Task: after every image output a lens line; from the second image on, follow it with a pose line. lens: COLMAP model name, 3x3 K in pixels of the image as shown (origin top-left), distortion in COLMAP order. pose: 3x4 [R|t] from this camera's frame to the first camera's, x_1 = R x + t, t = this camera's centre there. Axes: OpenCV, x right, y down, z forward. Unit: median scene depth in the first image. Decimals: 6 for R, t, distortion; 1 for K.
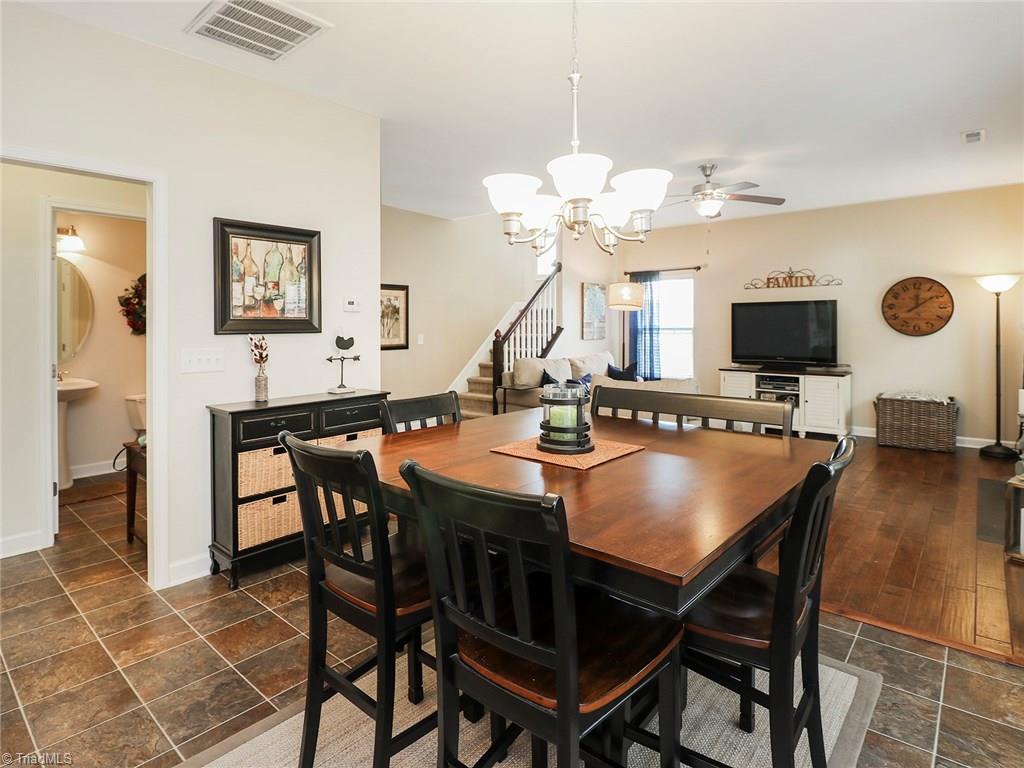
lens RADIAL K [[545.8, 0, 529.3], [0, 545.8, 319.5], [0, 0, 1]] dist [0.000643, -0.005765]
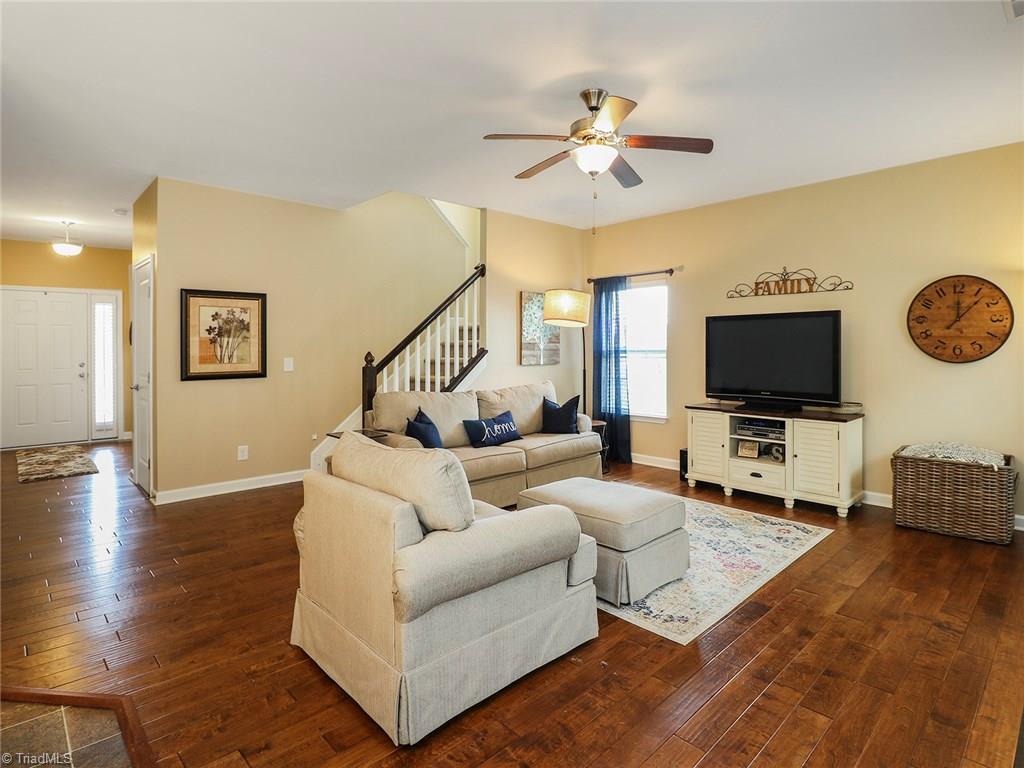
lens RADIAL K [[545.8, 0, 566.7], [0, 545.8, 342.6], [0, 0, 1]] dist [0.000643, -0.005765]
pose [[0.998066, 0.000890, -0.062152, 0.254051], [-0.000809, 0.999999, 0.001337, 0.004544], [0.062154, -0.001284, 0.998066, 0.279446]]
